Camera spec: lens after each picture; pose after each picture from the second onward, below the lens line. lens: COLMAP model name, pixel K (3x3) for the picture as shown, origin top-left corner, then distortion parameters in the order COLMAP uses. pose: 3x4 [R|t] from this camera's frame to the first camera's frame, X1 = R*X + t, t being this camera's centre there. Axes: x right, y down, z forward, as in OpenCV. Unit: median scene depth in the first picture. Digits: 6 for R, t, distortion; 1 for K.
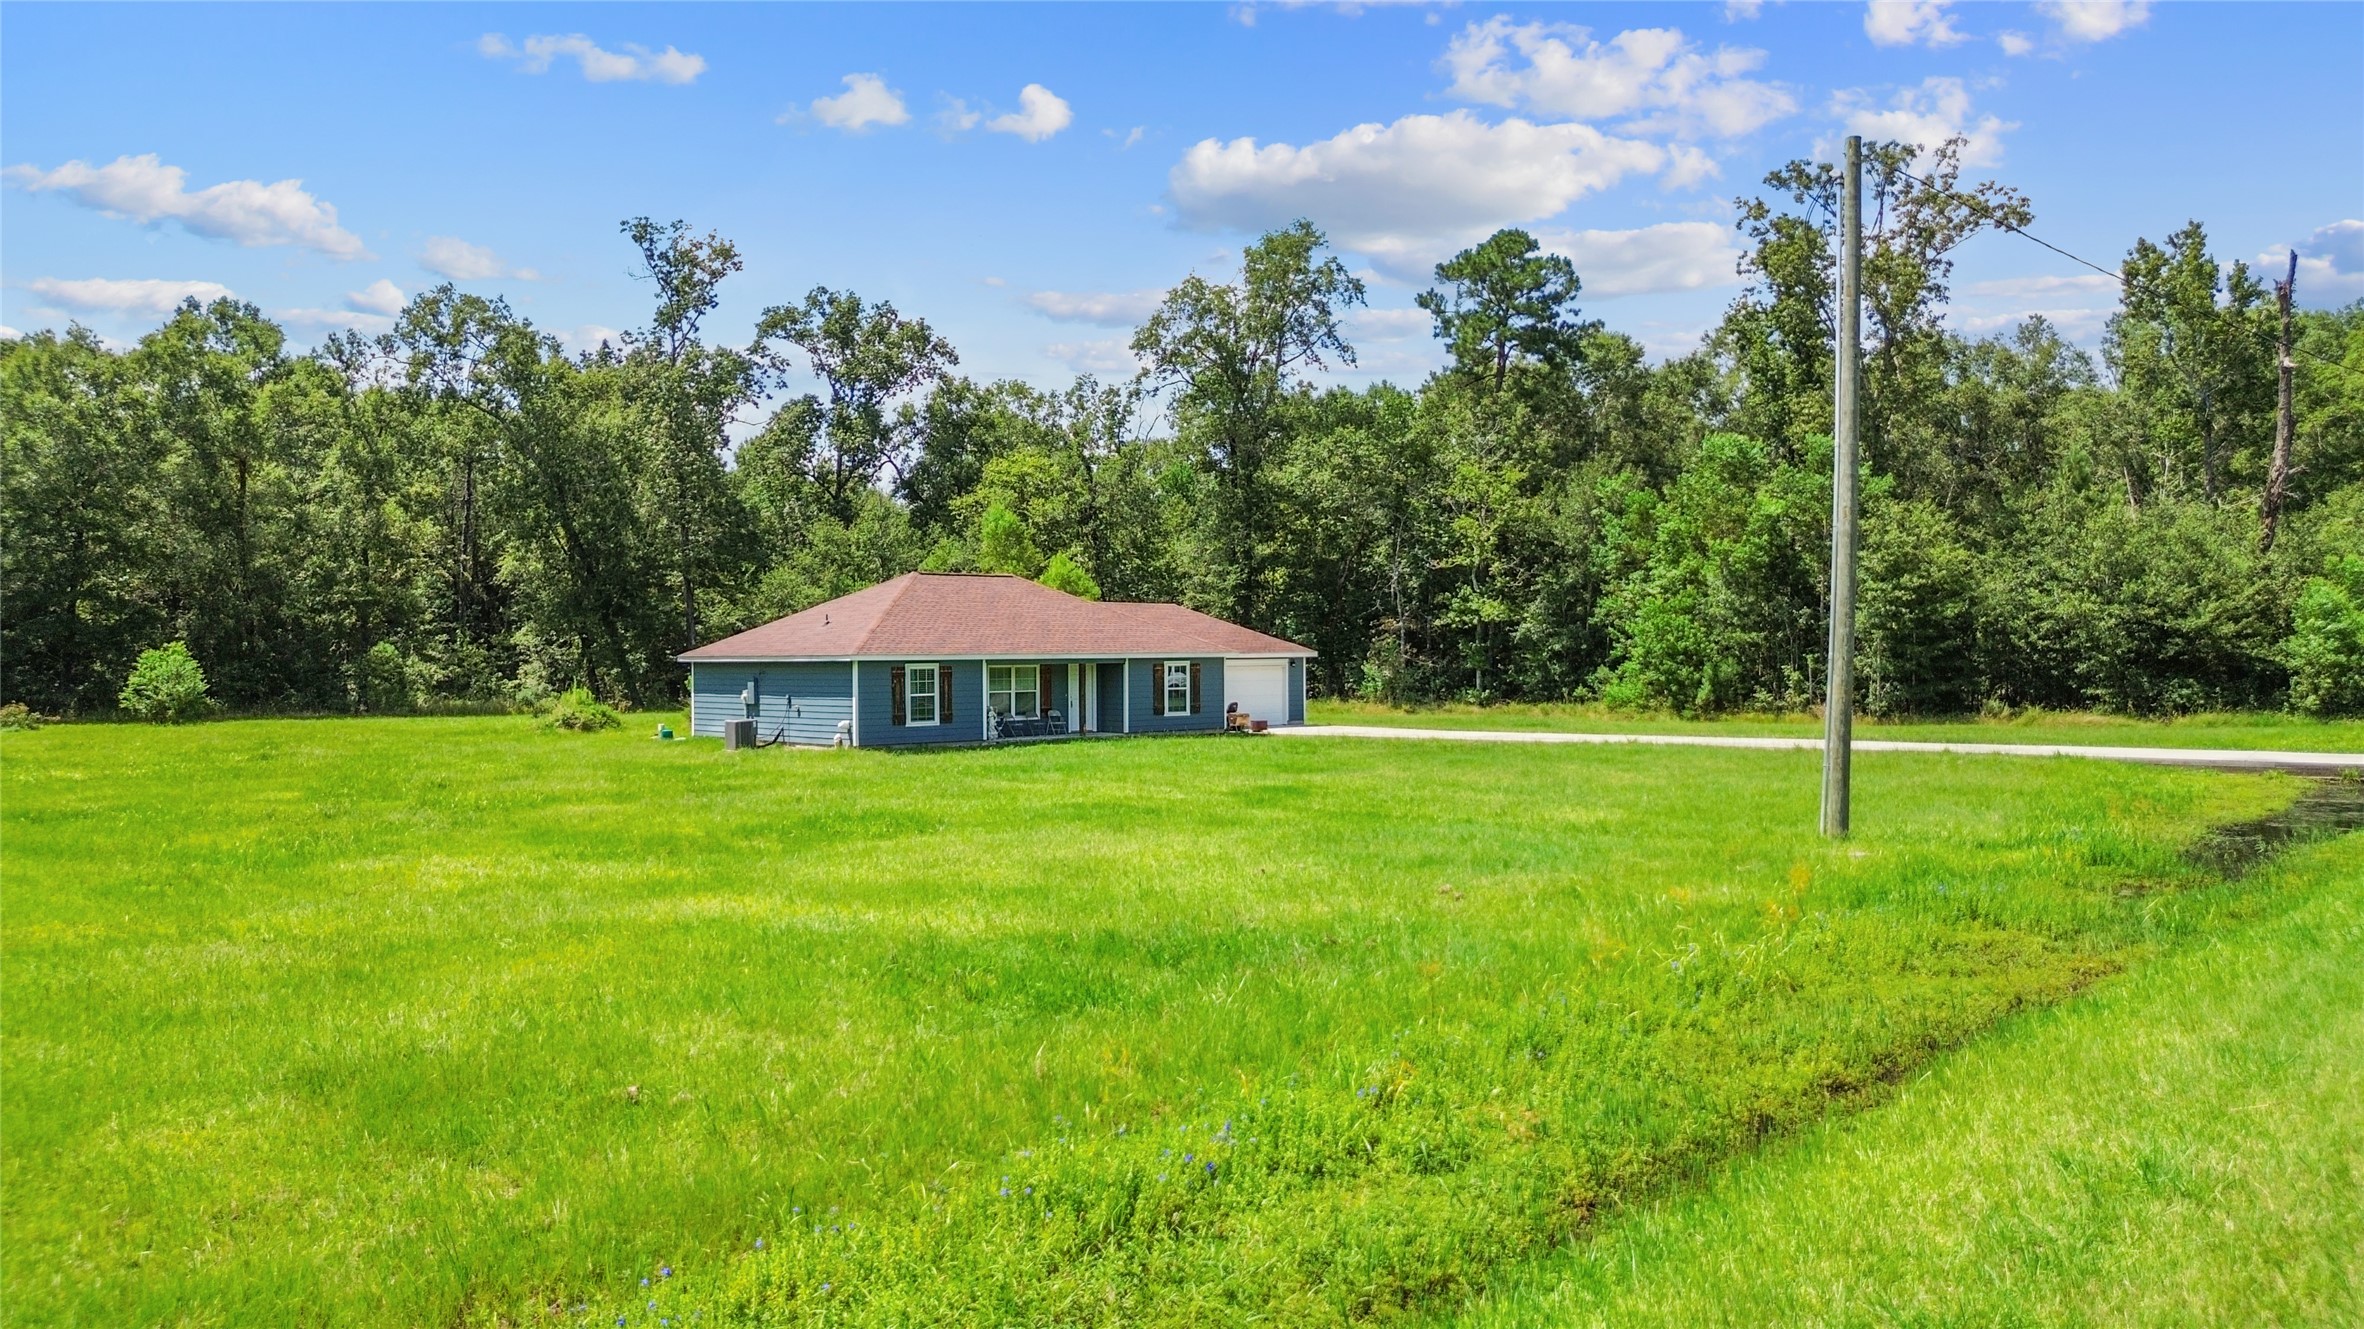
lens RADIAL K [[1713.2, 0, 1187.4], [0, 1713.2, 687.4], [0, 0, 1]] dist [0.095542, -0.001785]
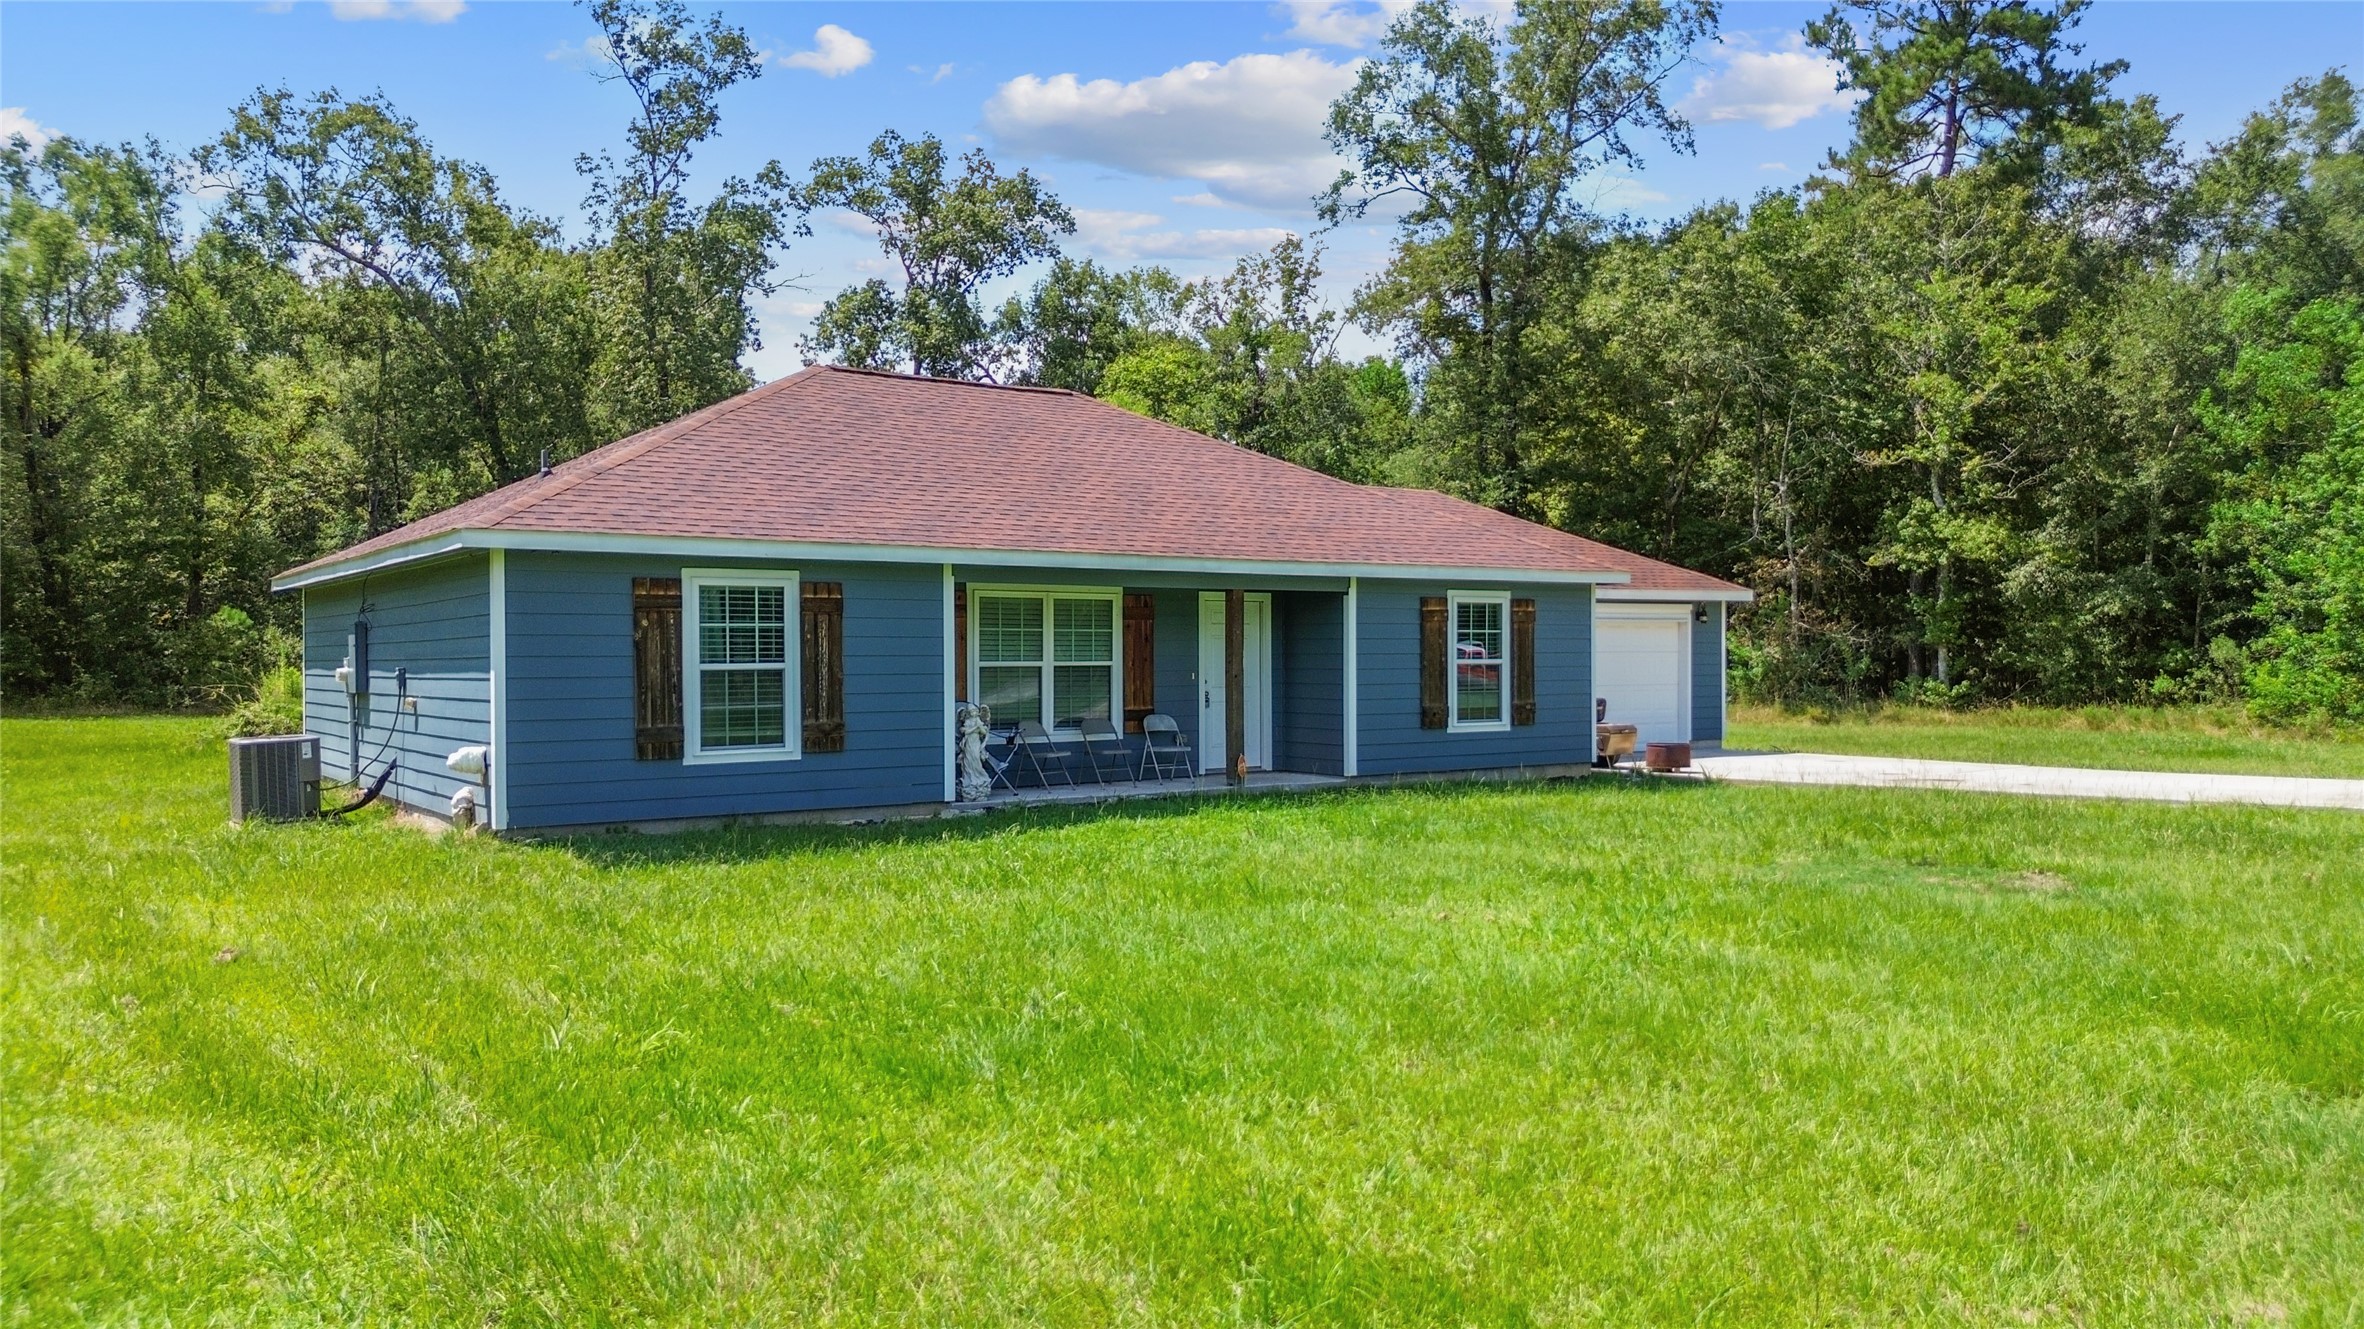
lens RADIAL K [[1713.2, 0, 1178.4], [0, 1713.2, 682.0], [0, 0, 1]] dist [0.095542, -0.001785]
pose [[0.994927, 0.004590, -0.100492, -0.021537], [-0.005014, 0.999980, -0.003966, 0.004484], [0.100472, 0.004449, 0.994930, 0.374267]]
